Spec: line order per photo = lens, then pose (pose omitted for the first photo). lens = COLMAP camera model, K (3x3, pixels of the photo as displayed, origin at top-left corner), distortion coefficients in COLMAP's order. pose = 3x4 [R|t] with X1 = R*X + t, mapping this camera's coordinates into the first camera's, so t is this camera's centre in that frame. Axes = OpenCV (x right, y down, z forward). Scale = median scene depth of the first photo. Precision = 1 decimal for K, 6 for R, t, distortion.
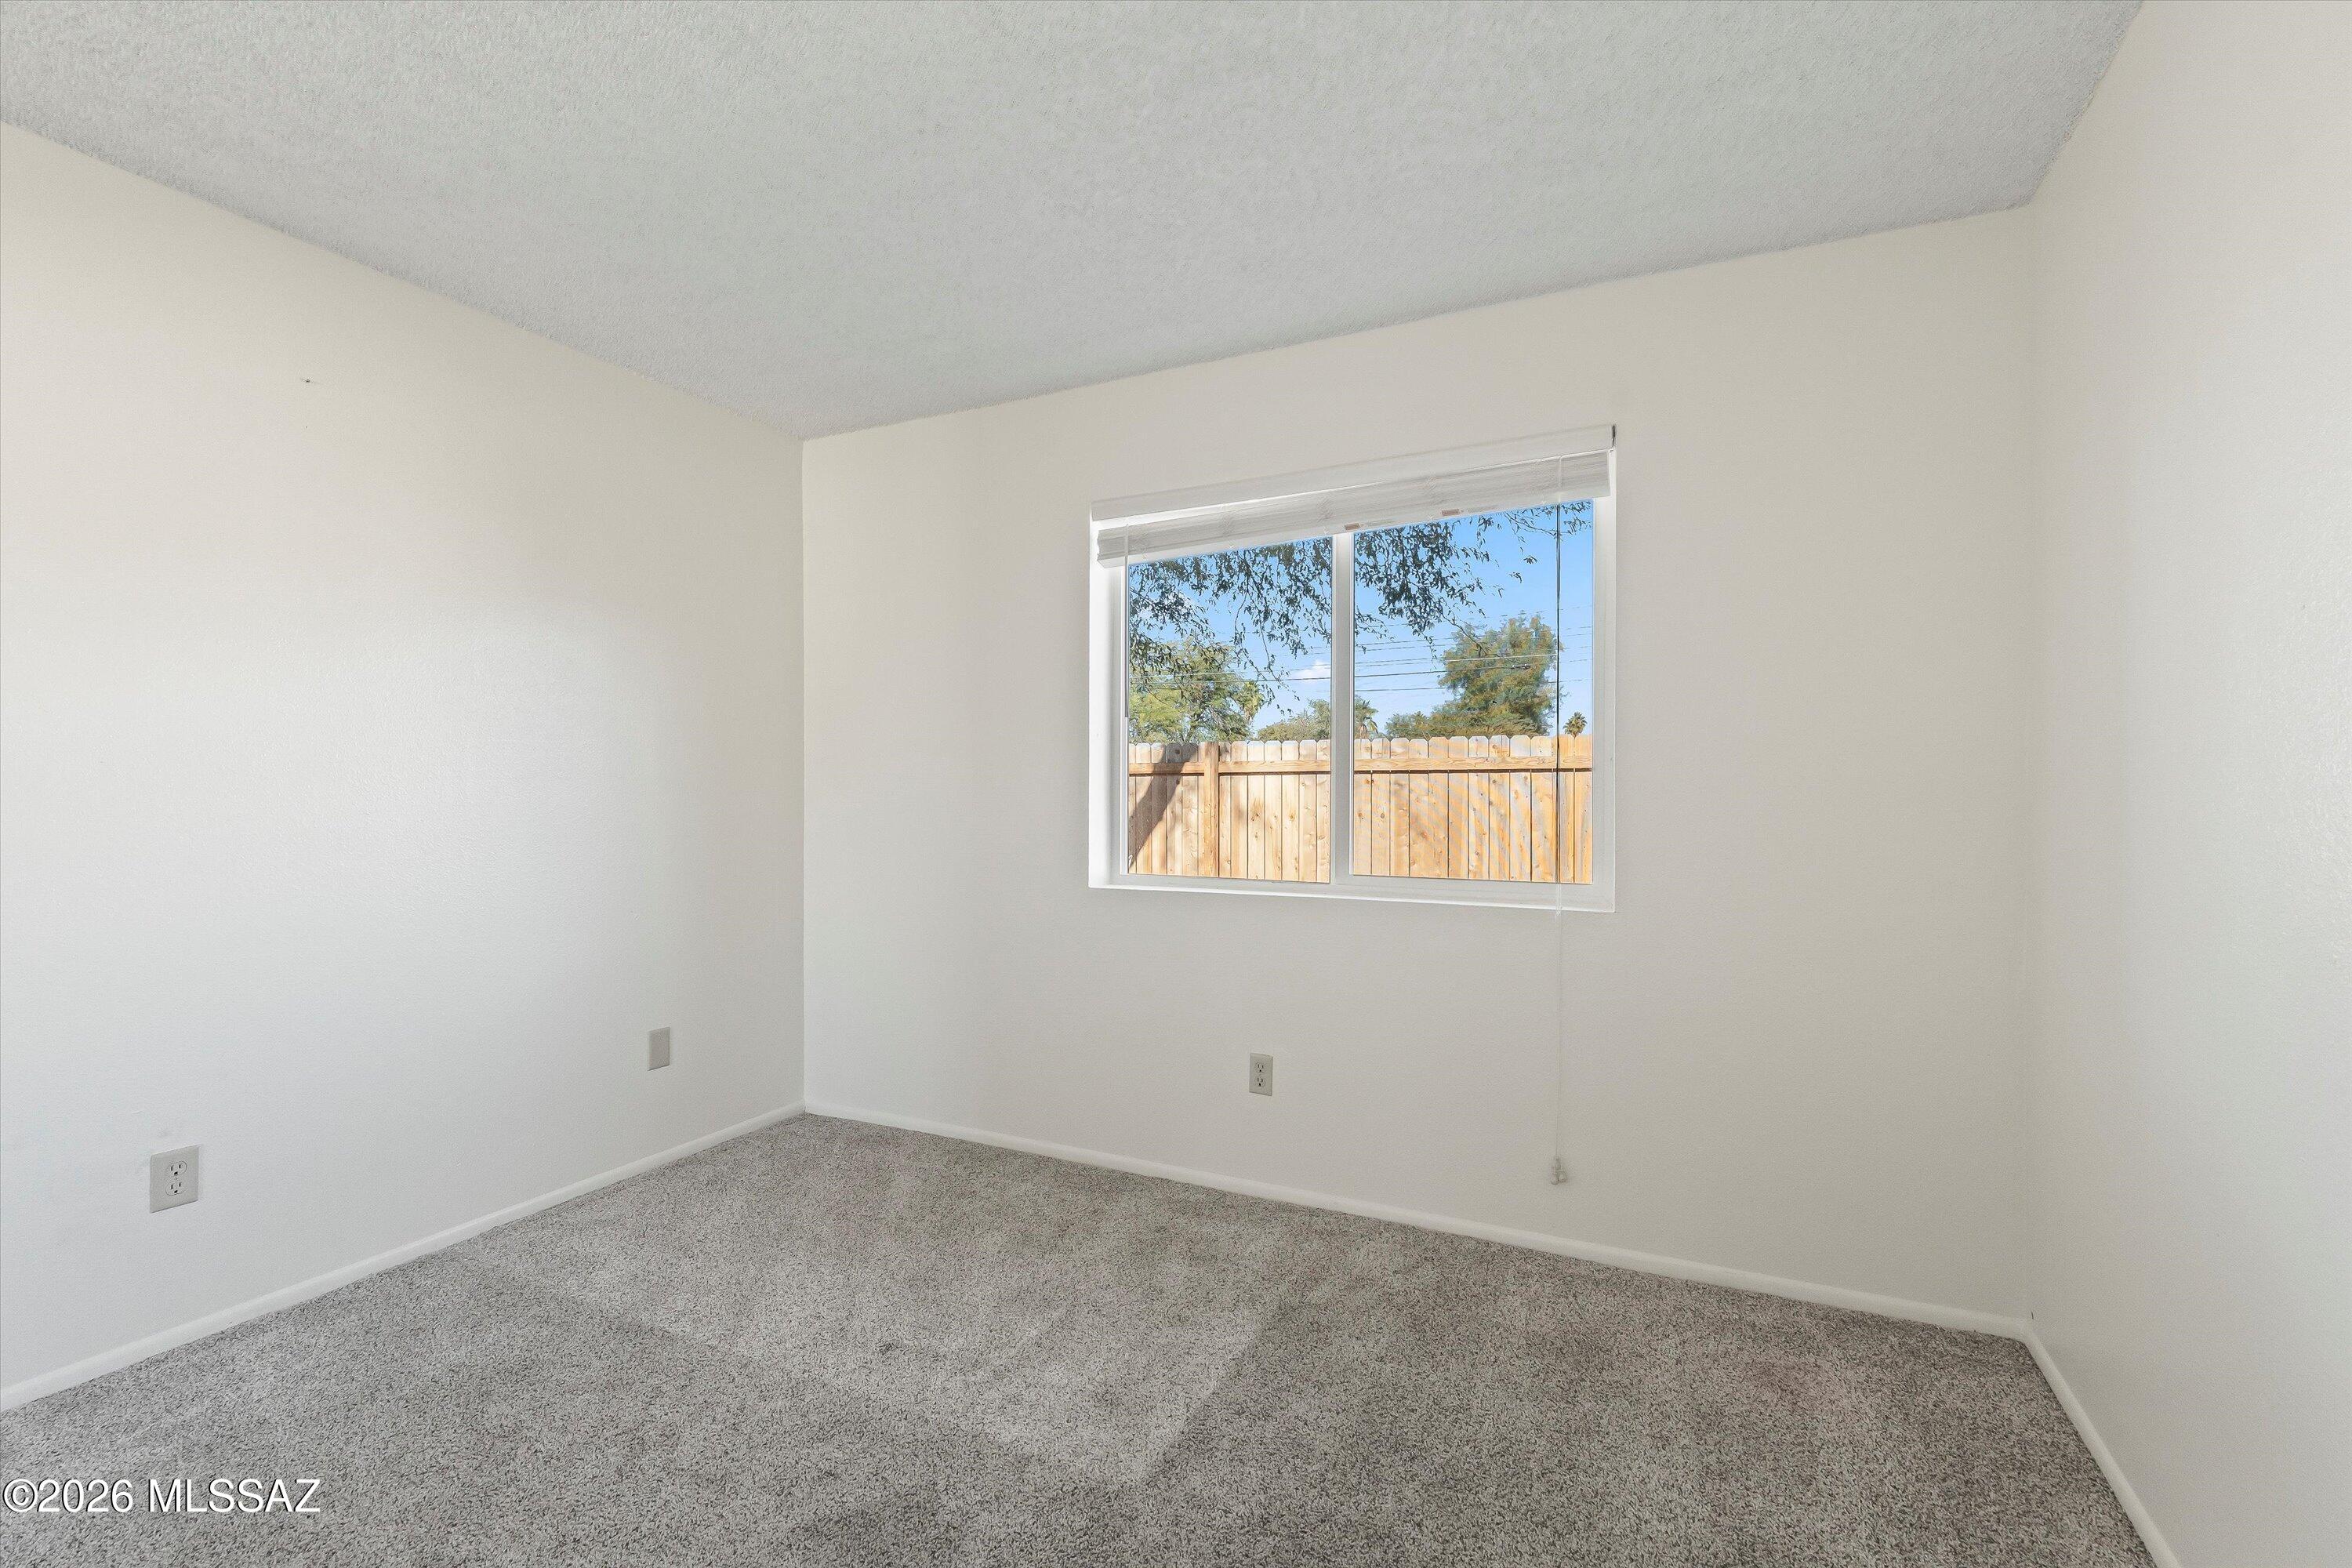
lens RADIAL K [[1039.6, 0, 1172.5], [0, 1039.6, 786.2], [0, 0, 1]] dist [-0.001755, 0.000029]
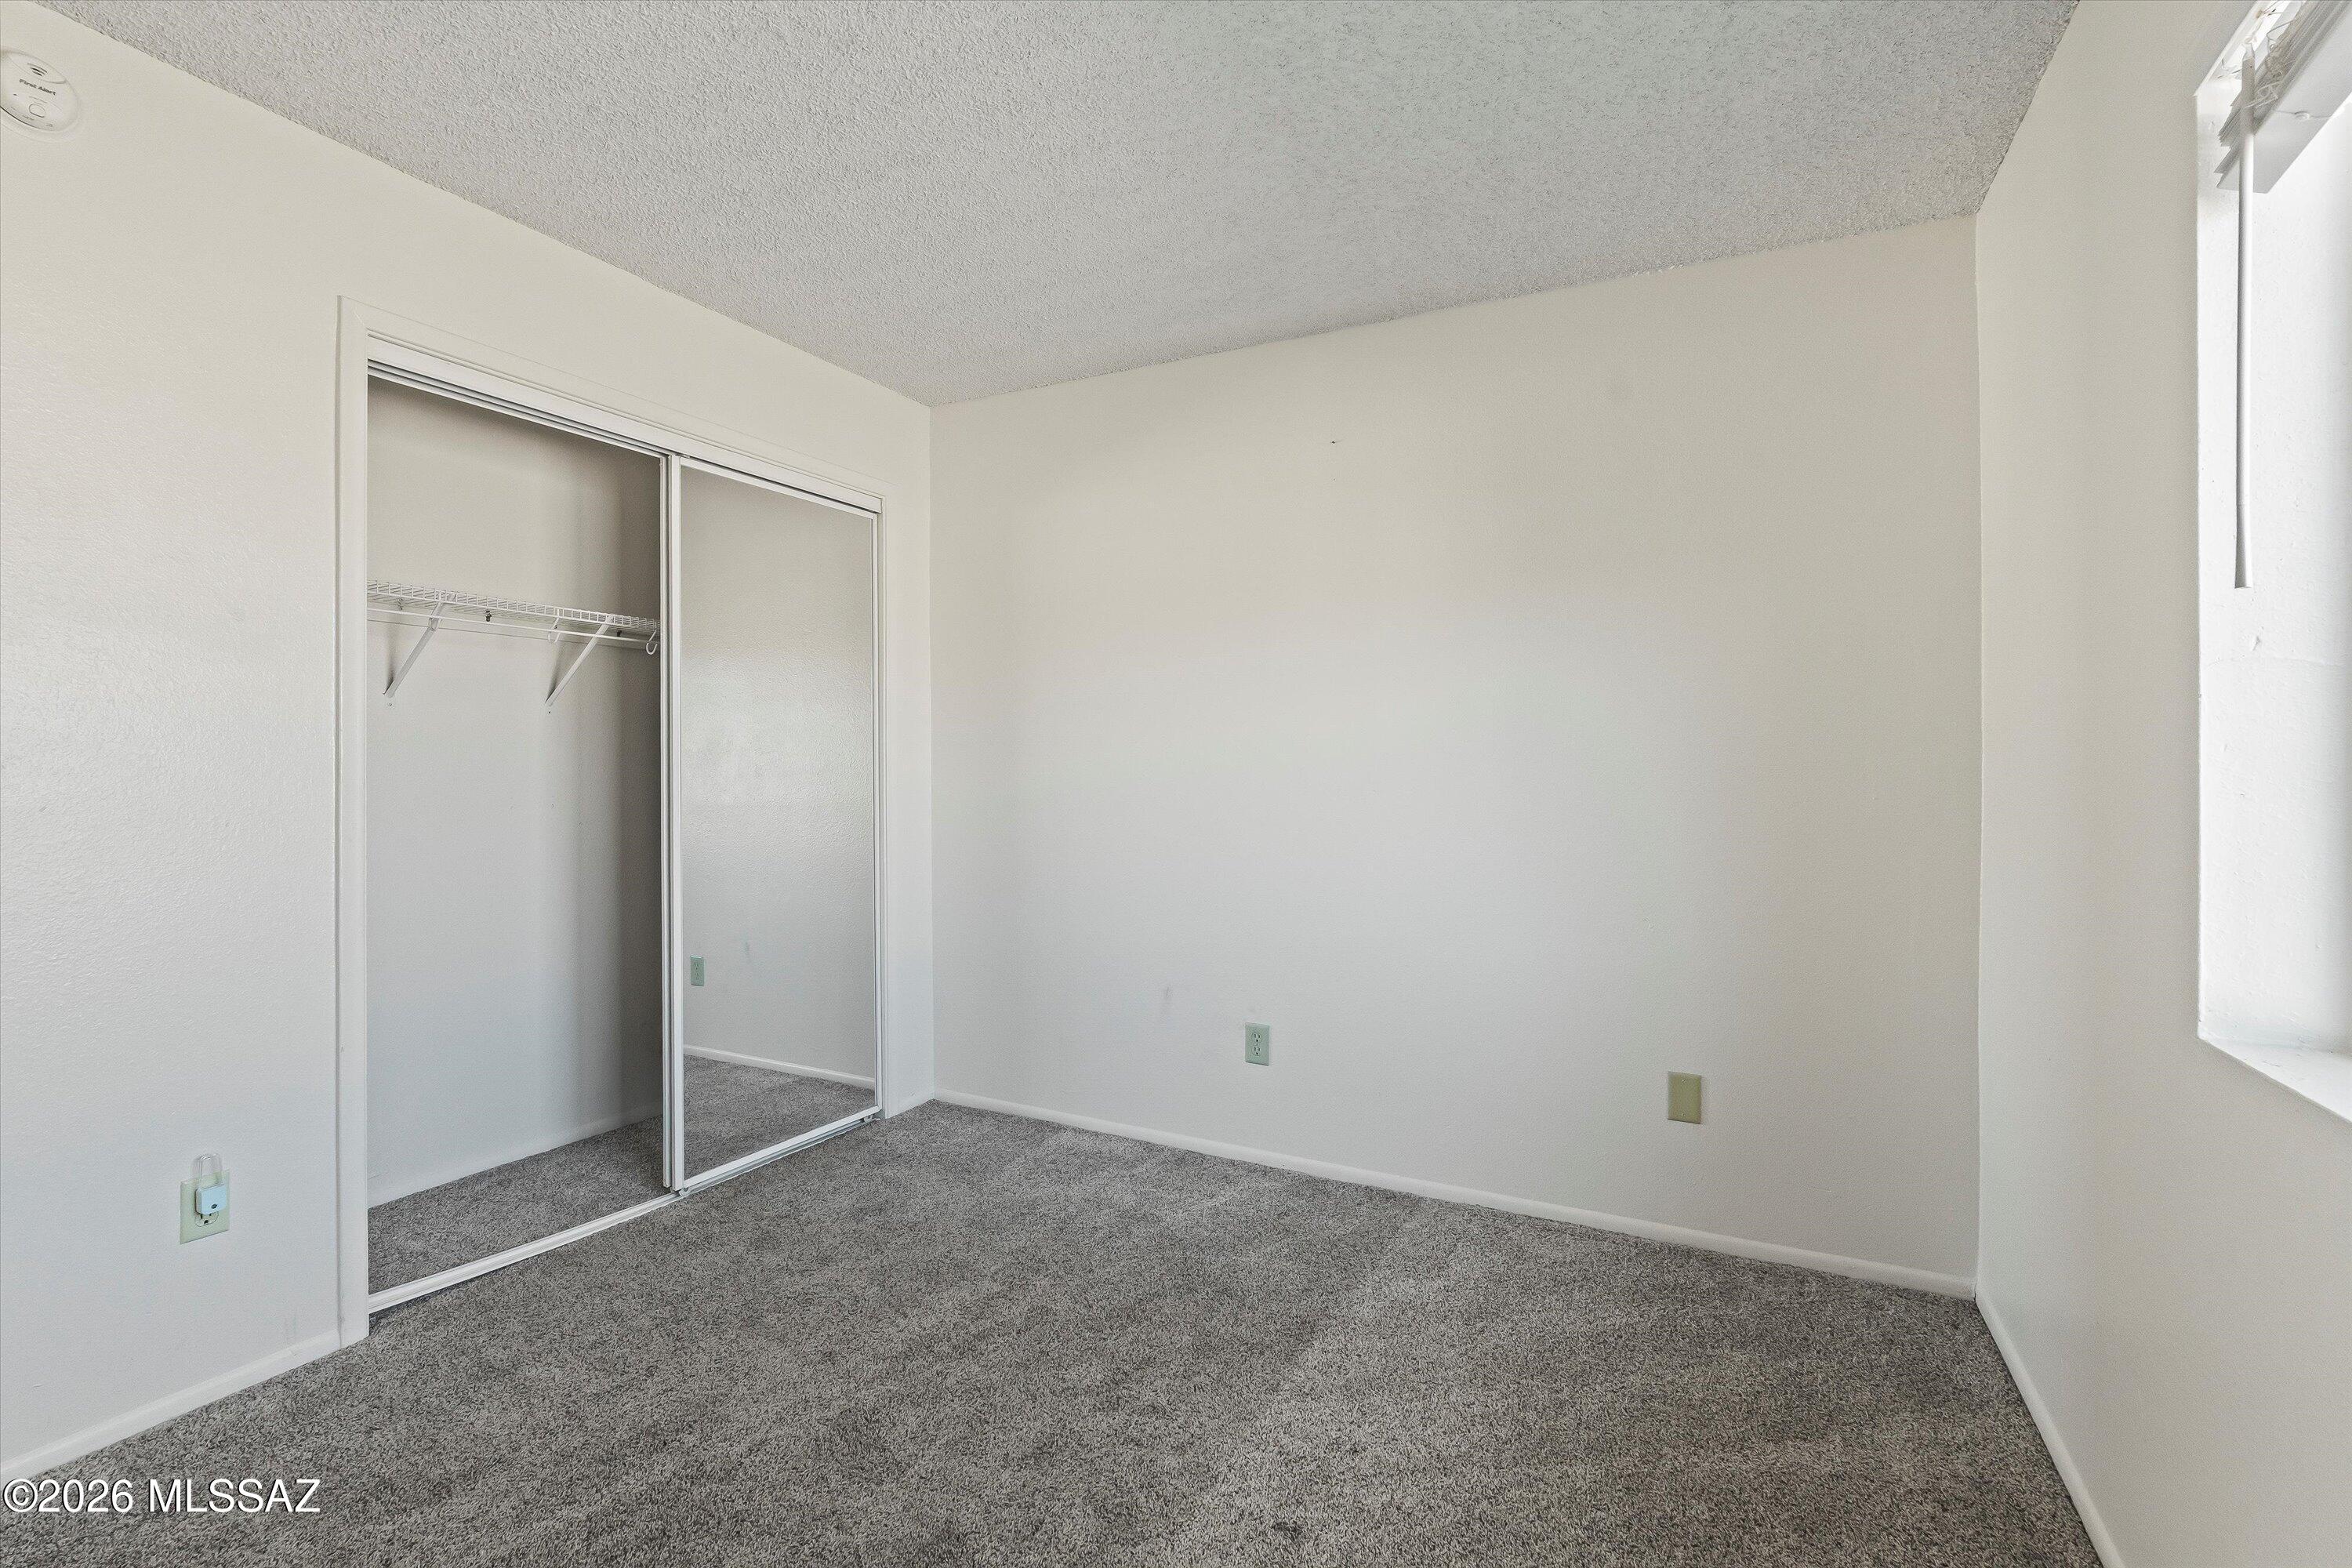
lens RADIAL K [[1039.6, 0, 1174.7], [0, 1039.6, 768.1], [0, 0, 1]] dist [-0.001755, 0.000029]
pose [[-0.015119, 0.004759, -0.999874, 0.409134], [-0.006447, 0.999967, 0.004857, -0.004402], [0.999865, 0.006519, -0.015088, 0.813778]]
